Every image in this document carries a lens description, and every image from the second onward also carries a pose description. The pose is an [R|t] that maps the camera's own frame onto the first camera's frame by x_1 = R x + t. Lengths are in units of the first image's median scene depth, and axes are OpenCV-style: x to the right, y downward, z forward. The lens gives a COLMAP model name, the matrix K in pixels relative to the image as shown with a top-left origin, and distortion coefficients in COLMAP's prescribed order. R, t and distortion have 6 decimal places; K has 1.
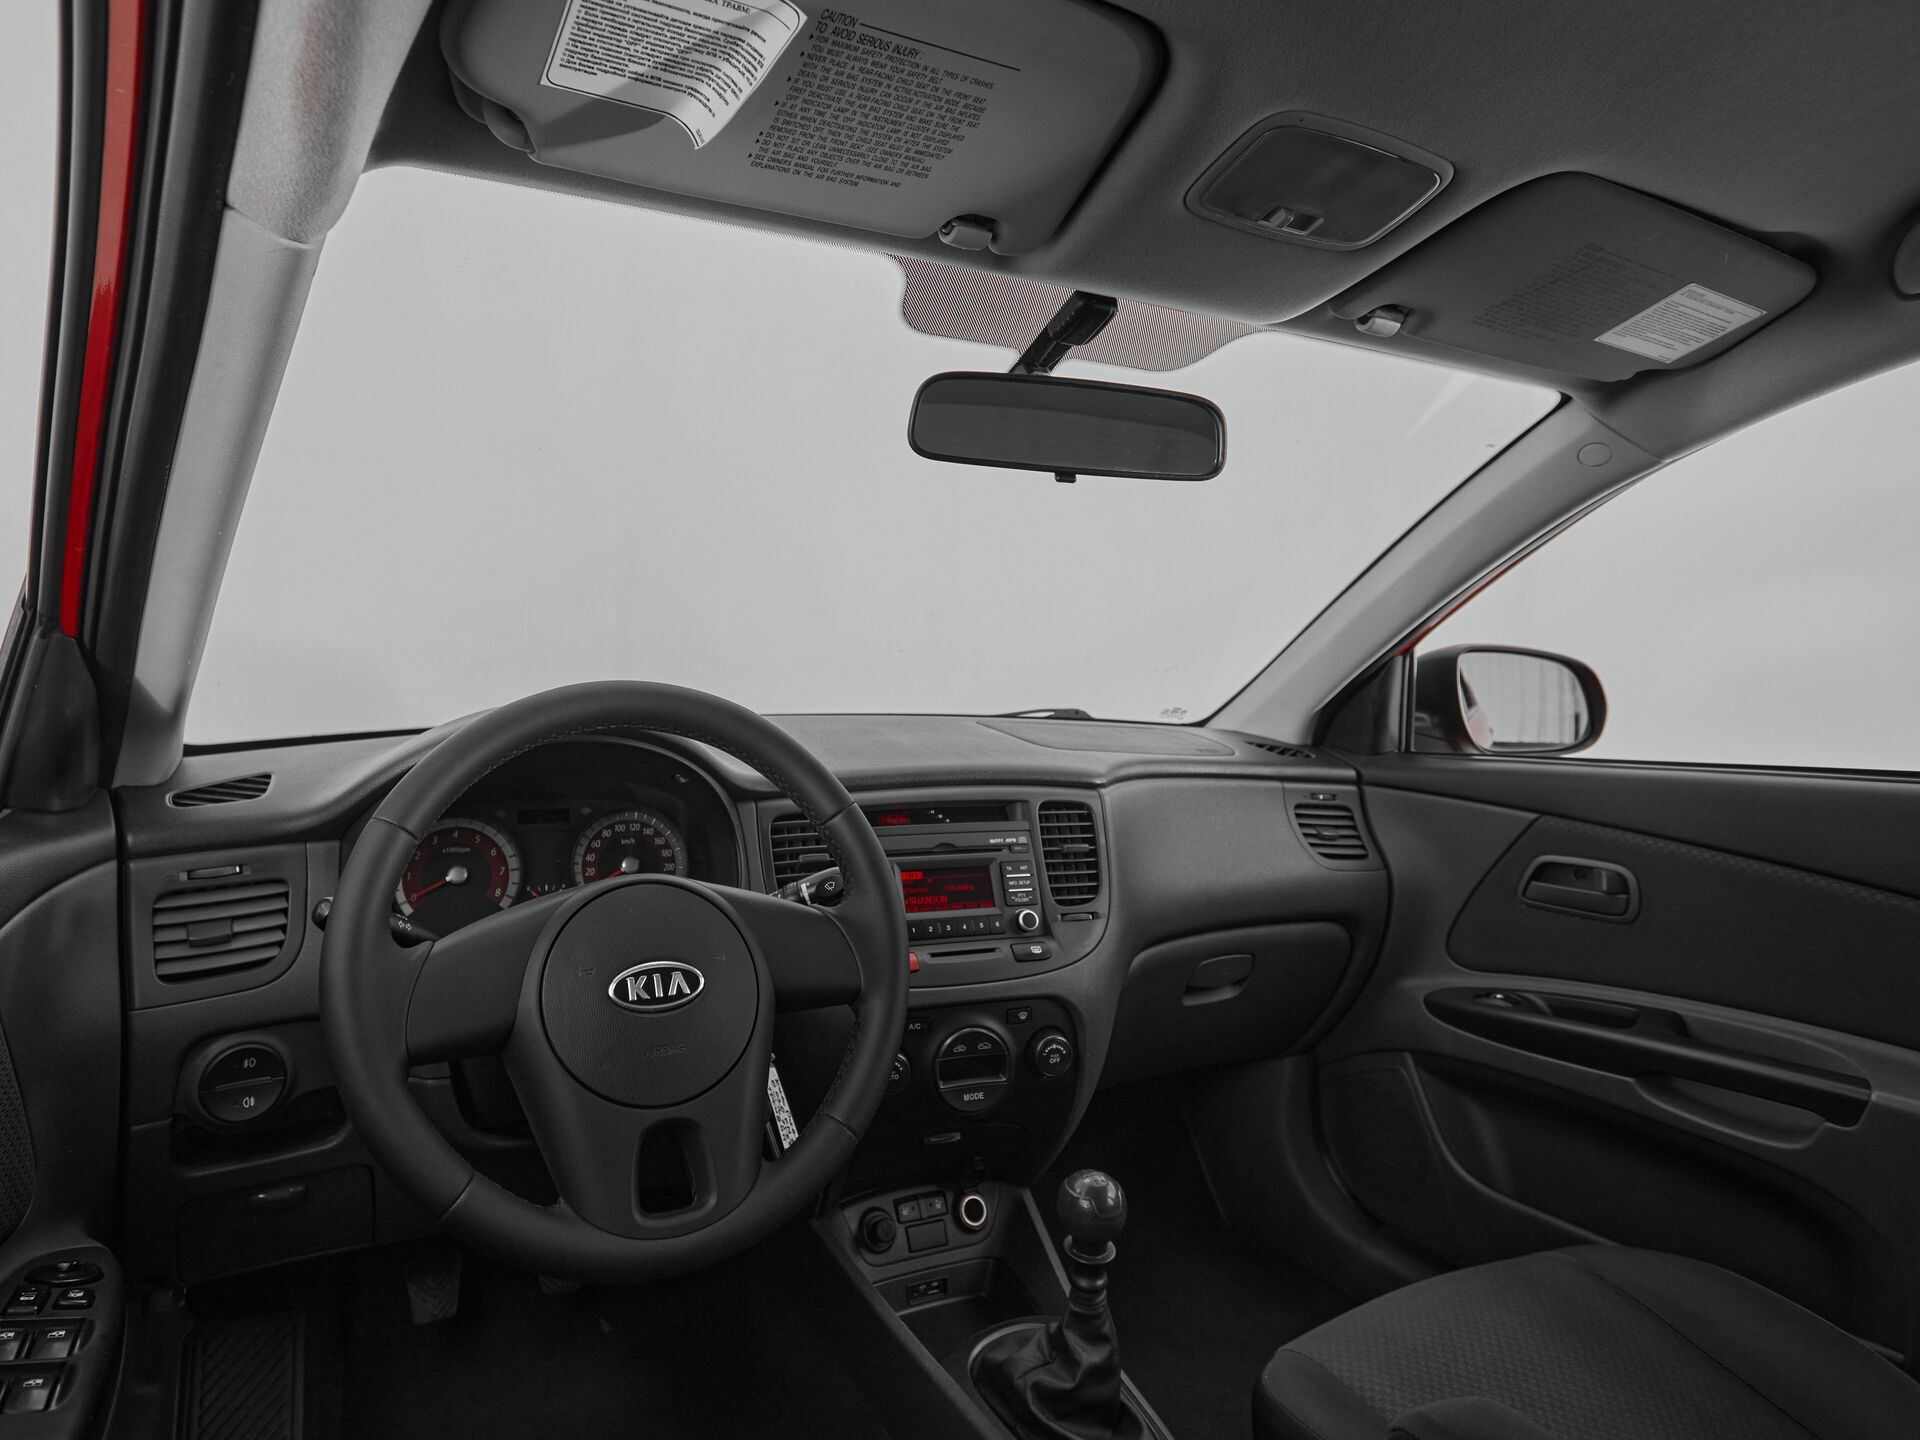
lens RADIAL K [[1112.4, 0, 870.6], [0, 1112.4, 658.4], [0, 0, 1]] dist [-0.002443, -0.000889]
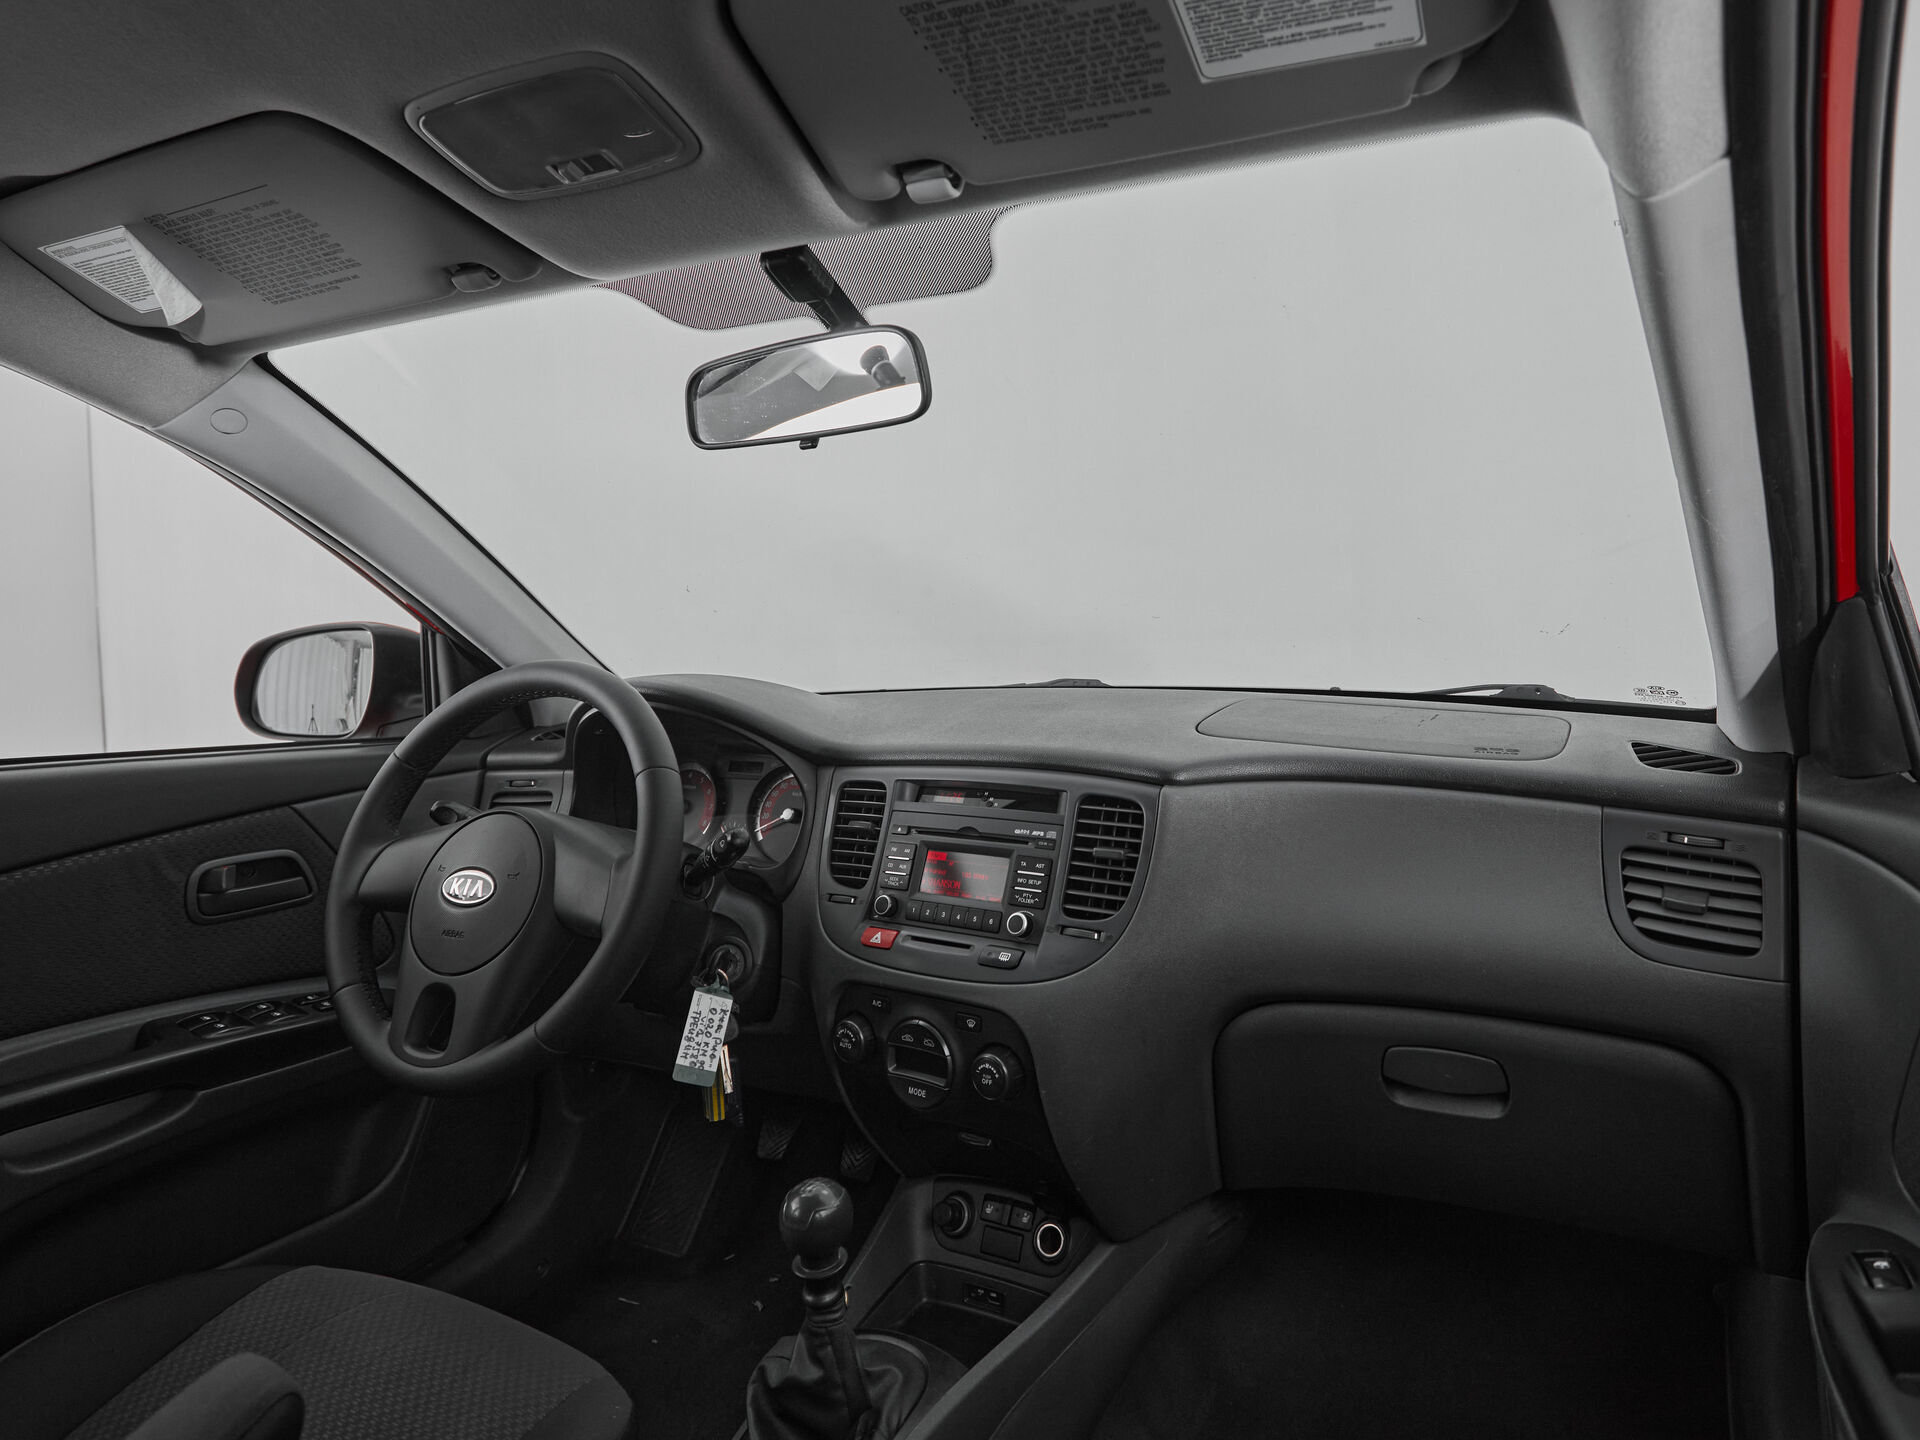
lens RADIAL K [[1148.3, 0, 1013.9], [0, 1148.3, 633.7], [0, 0, 1]] dist [-0.002067, 0.000088]
pose [[0.622858, -0.019107, -0.782102, 0.850506], [0.029305, 0.999570, -0.001081, 0.004588], [0.781786, -0.022247, 0.623150, 0.425022]]
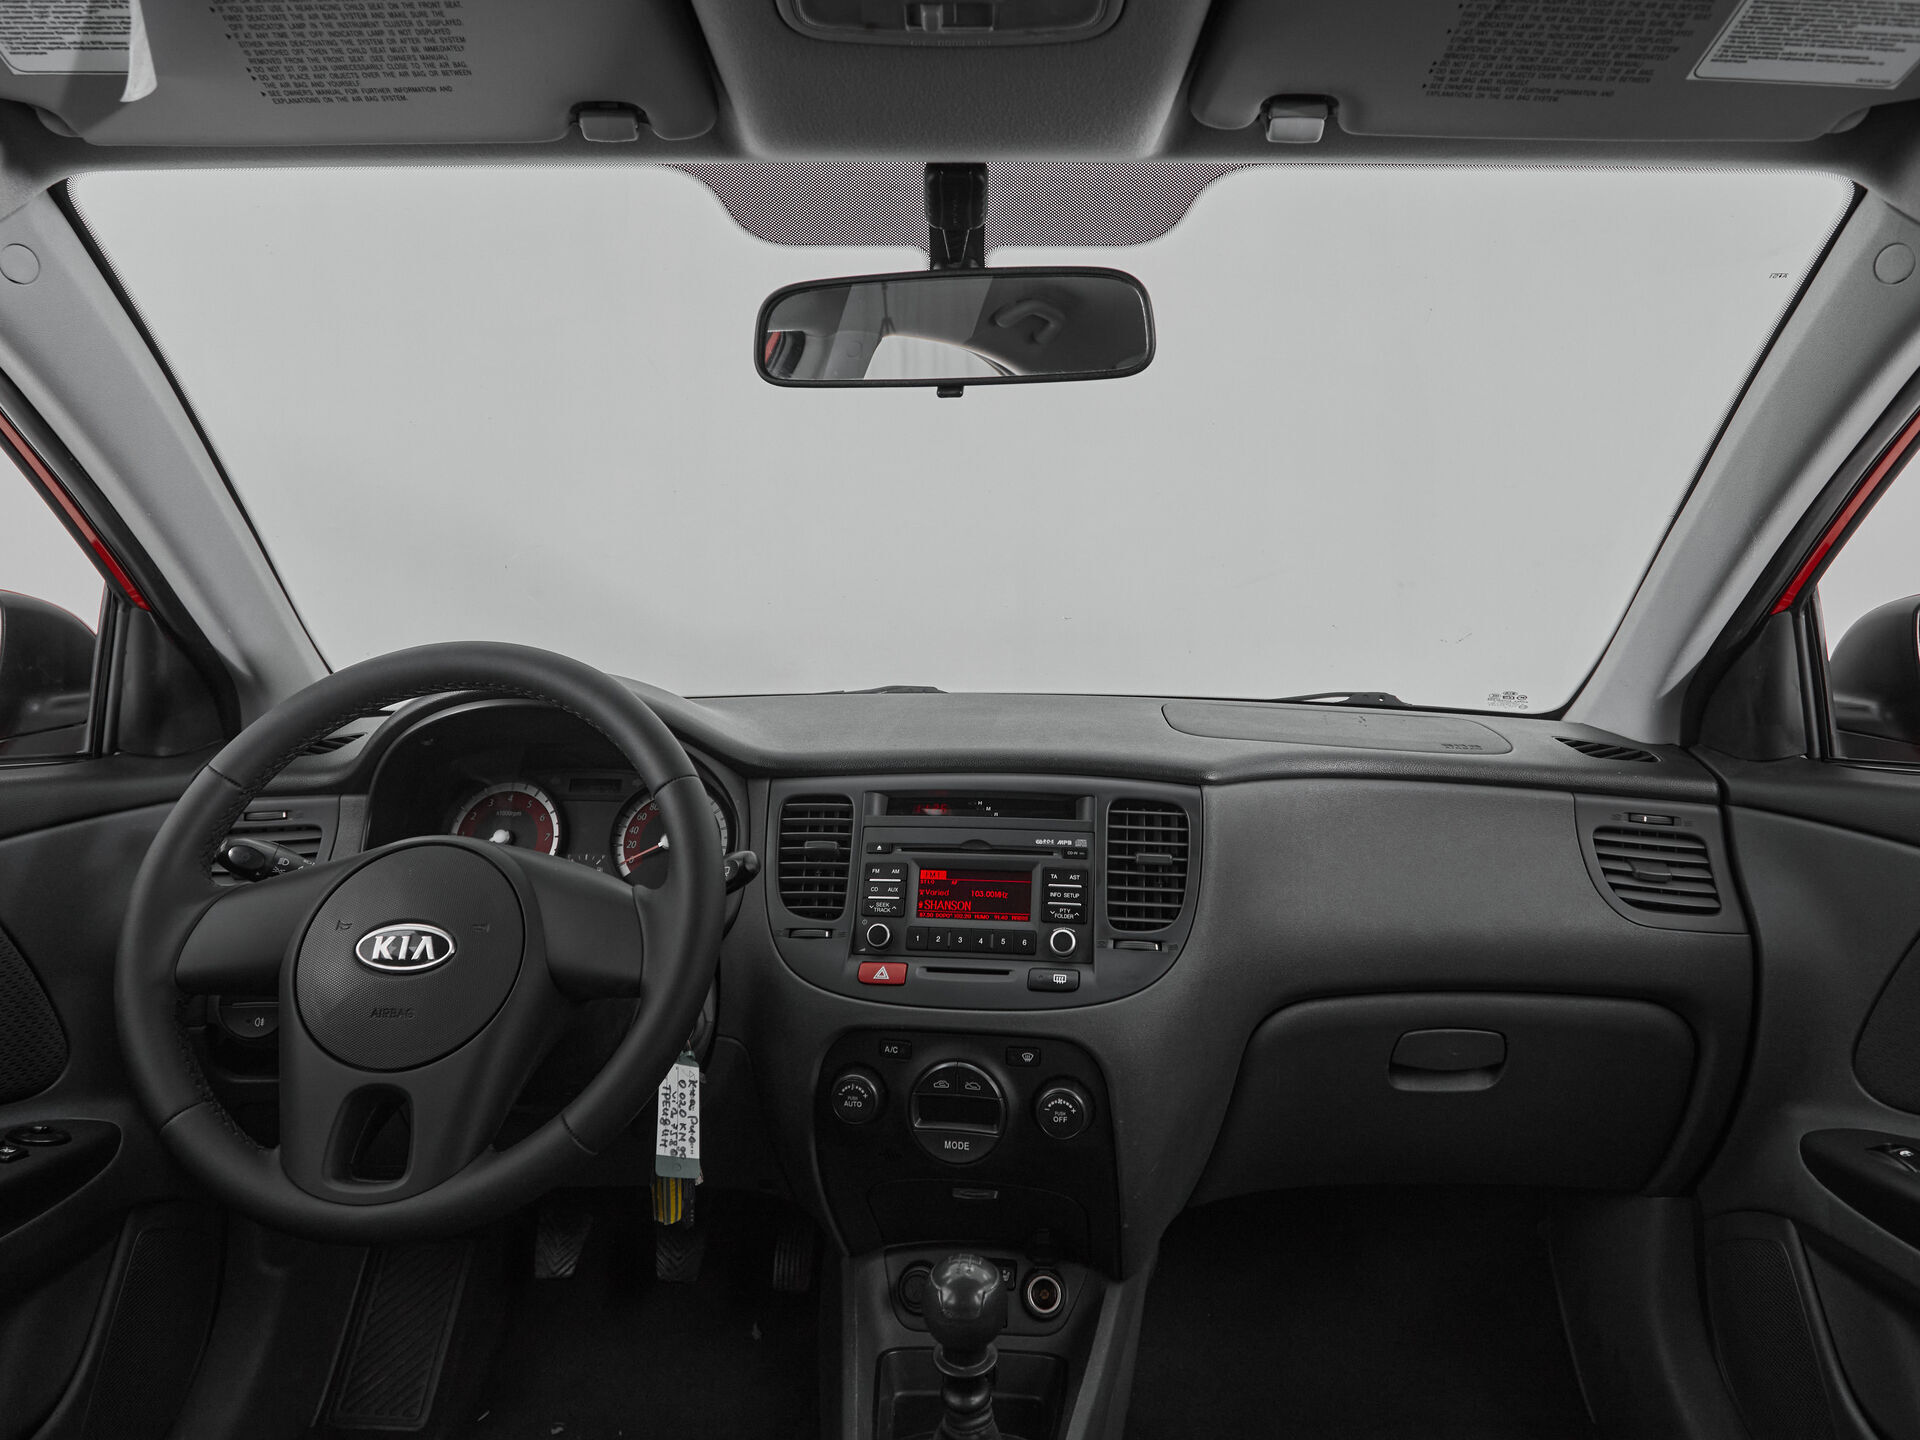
lens RADIAL K [[1201.4, 0, 957.9], [0, 1201.4, 619.7], [0, 0, 1]] dist [-0.002356, -0.001454]
pose [[0.888058, -0.019840, -0.459303, 0.473970], [0.007078, 0.999540, -0.029489, 0.025757], [0.459677, 0.022937, 0.887790, 0.179838]]
